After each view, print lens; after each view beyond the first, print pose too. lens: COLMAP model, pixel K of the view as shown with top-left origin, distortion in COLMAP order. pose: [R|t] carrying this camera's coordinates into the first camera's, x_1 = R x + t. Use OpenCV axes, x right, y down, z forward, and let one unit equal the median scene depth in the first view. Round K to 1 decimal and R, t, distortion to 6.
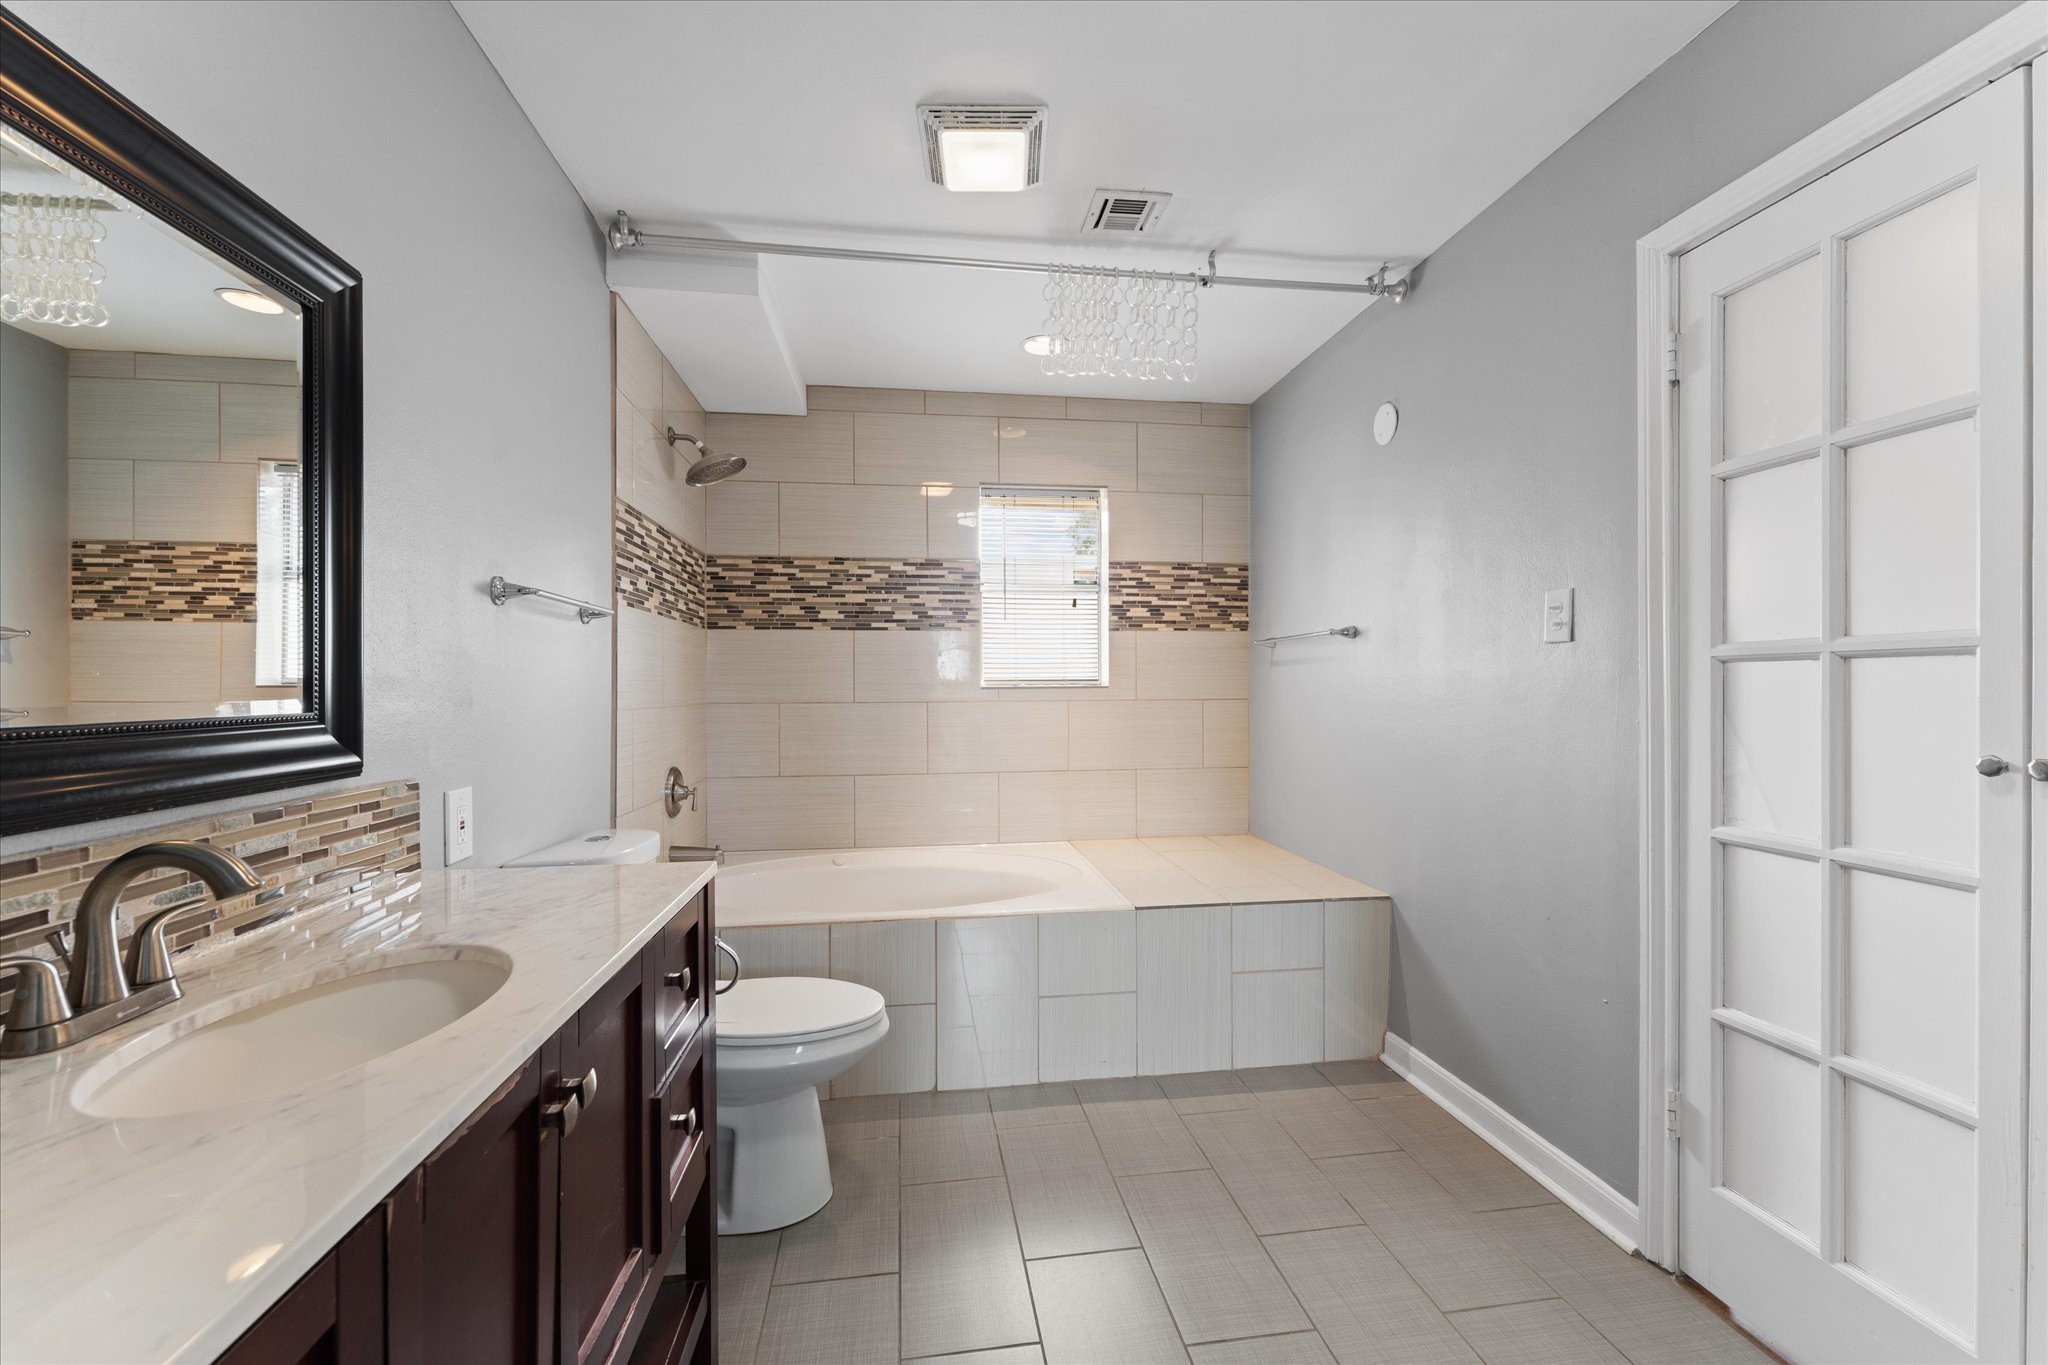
lens RADIAL K [[822.5, 0, 1025.4], [0, 822.5, 677.8], [0, 0, 1]] dist [-0.002895, 0.000001]
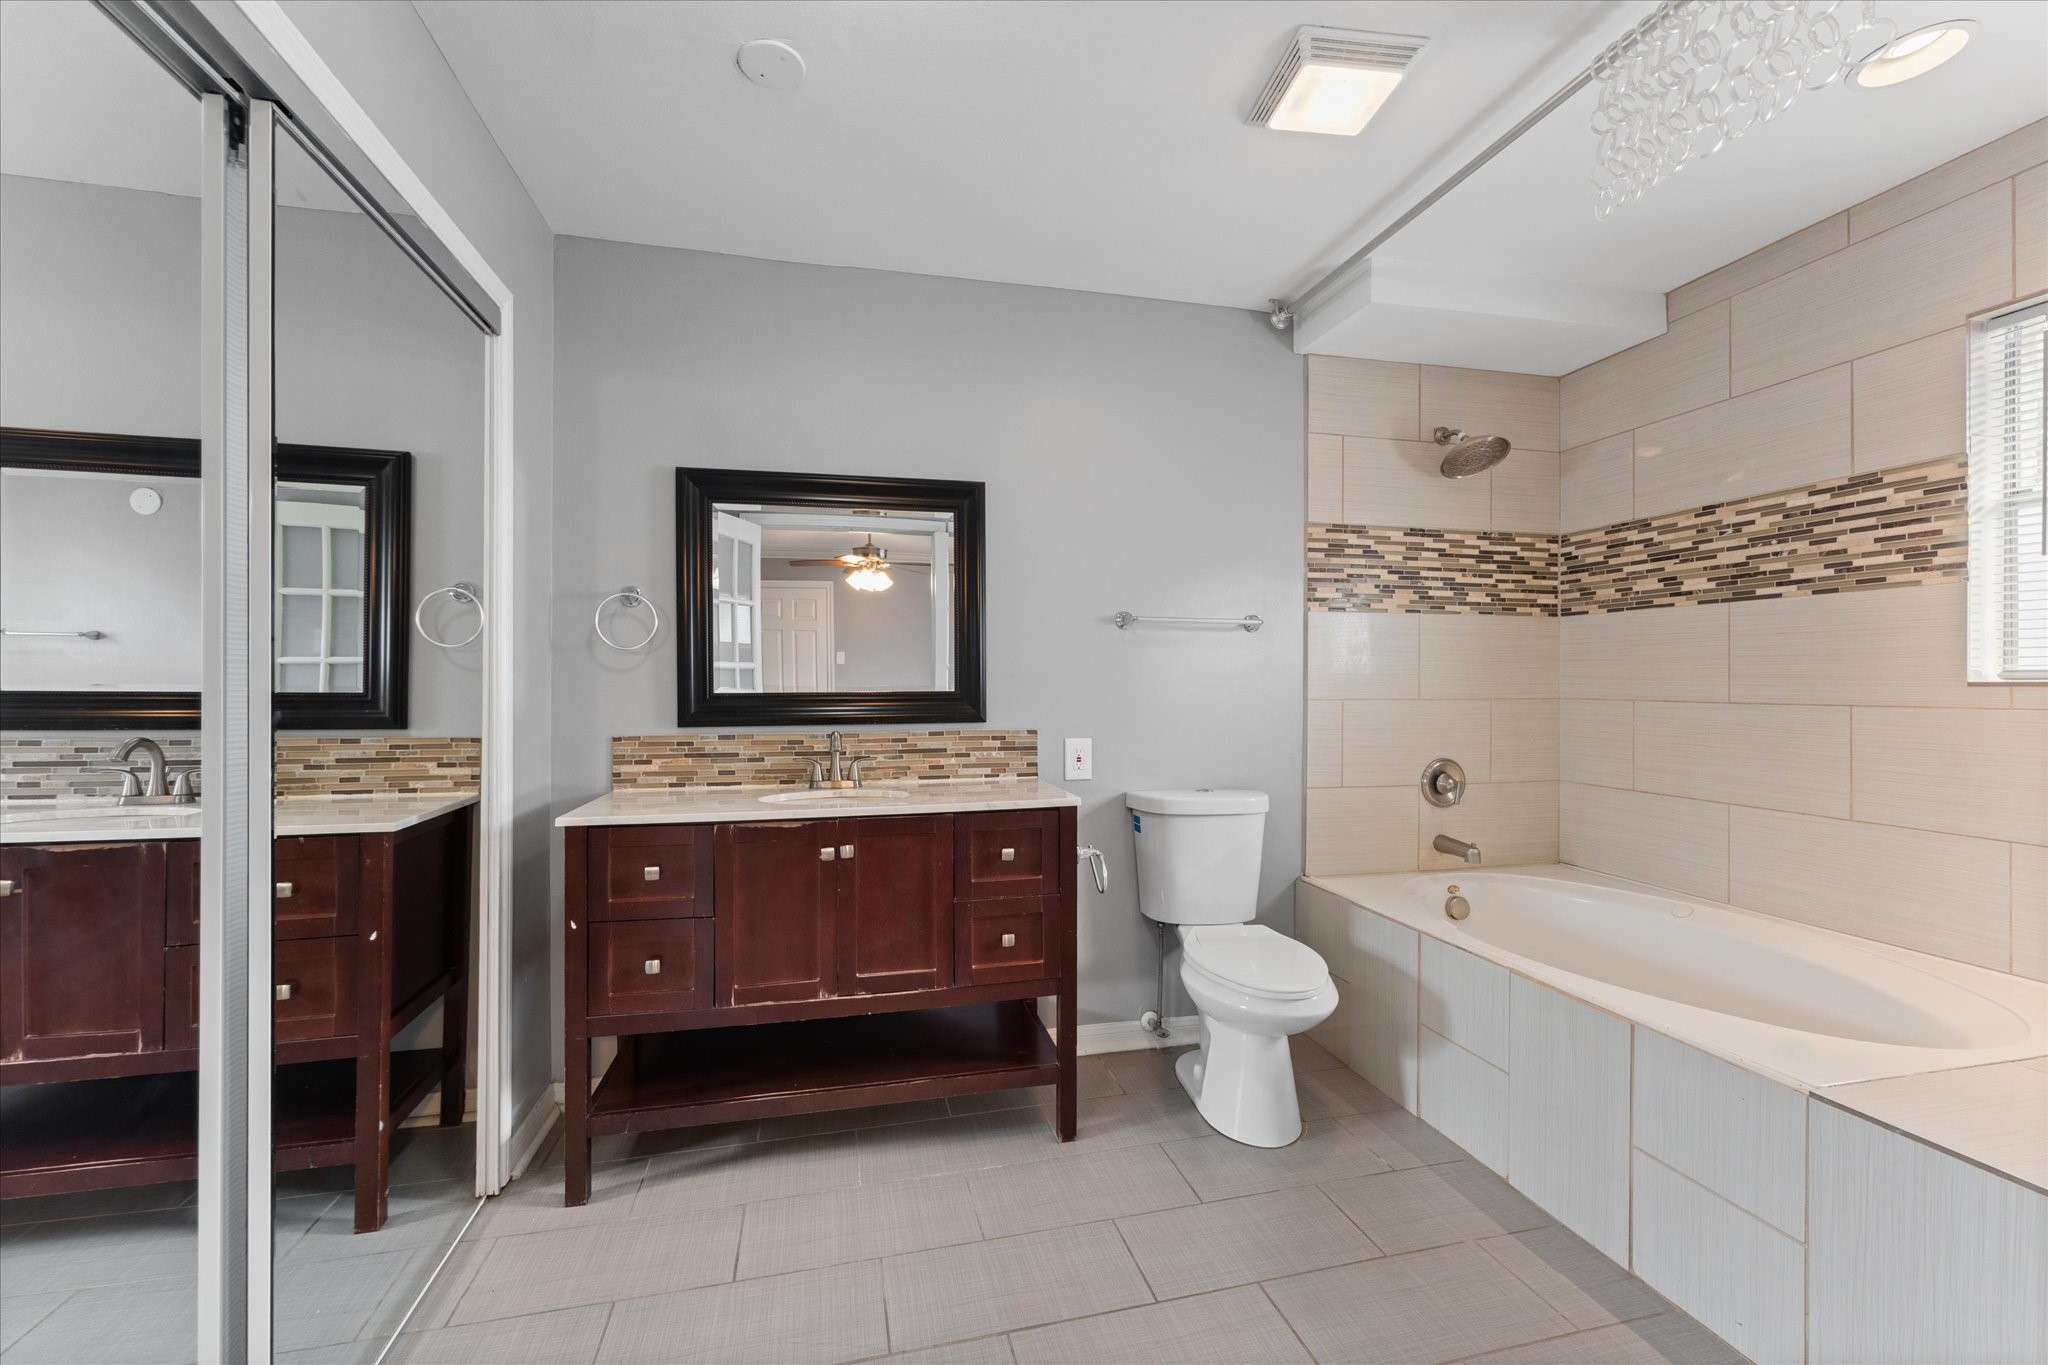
lens RADIAL K [[822.5, 0, 1017.6], [0, 822.5, 682.6], [0, 0, 1]] dist [-0.002895, 0.000001]
pose [[0.069876, 0.008340, -0.997521, 0.468072], [0.011213, 0.999895, 0.009145, -0.001163], [0.997493, -0.011824, 0.069776, 0.329493]]
